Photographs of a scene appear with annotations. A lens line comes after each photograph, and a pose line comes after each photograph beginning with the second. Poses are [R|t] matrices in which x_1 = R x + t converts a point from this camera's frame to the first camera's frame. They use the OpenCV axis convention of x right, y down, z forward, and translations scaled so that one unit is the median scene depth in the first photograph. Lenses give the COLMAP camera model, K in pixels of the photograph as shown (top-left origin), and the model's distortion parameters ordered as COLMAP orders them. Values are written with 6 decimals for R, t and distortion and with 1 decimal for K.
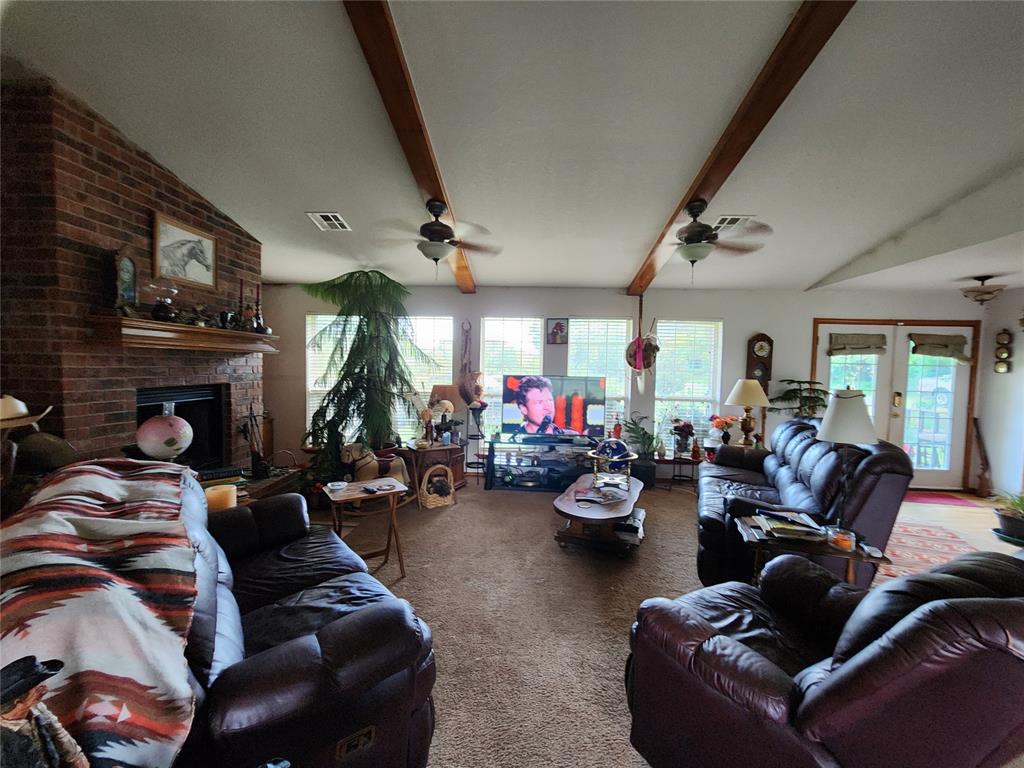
lens RADIAL K [[419.2, 0, 512.0], [0, 419.2, 384.0], [0, 0, 1]] dist [-0.000762, 0.000045]
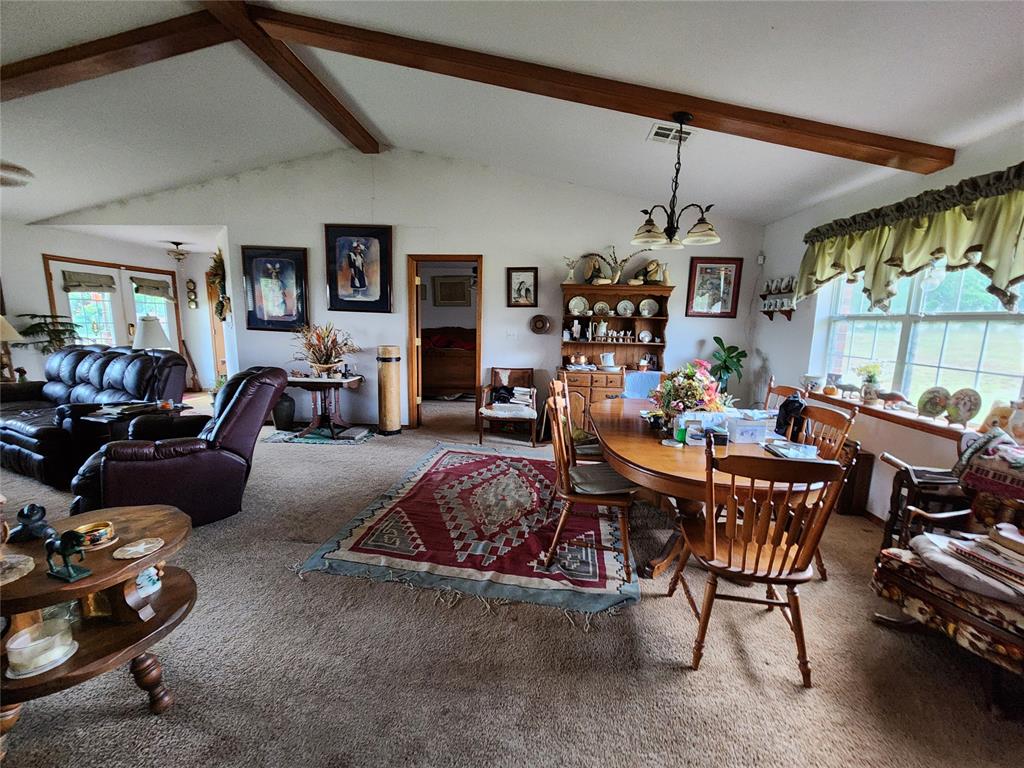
lens RADIAL K [[415.2, 0, 512.0], [0, 415.2, 384.0], [0, 0, 1]] dist [0.002344, 0.000553]
pose [[0.013159, -0.173856, 0.984683, -0.343710], [0.028560, 0.984432, 0.173430, 0.014348], [-0.999505, 0.025840, 0.017920, -0.175811]]
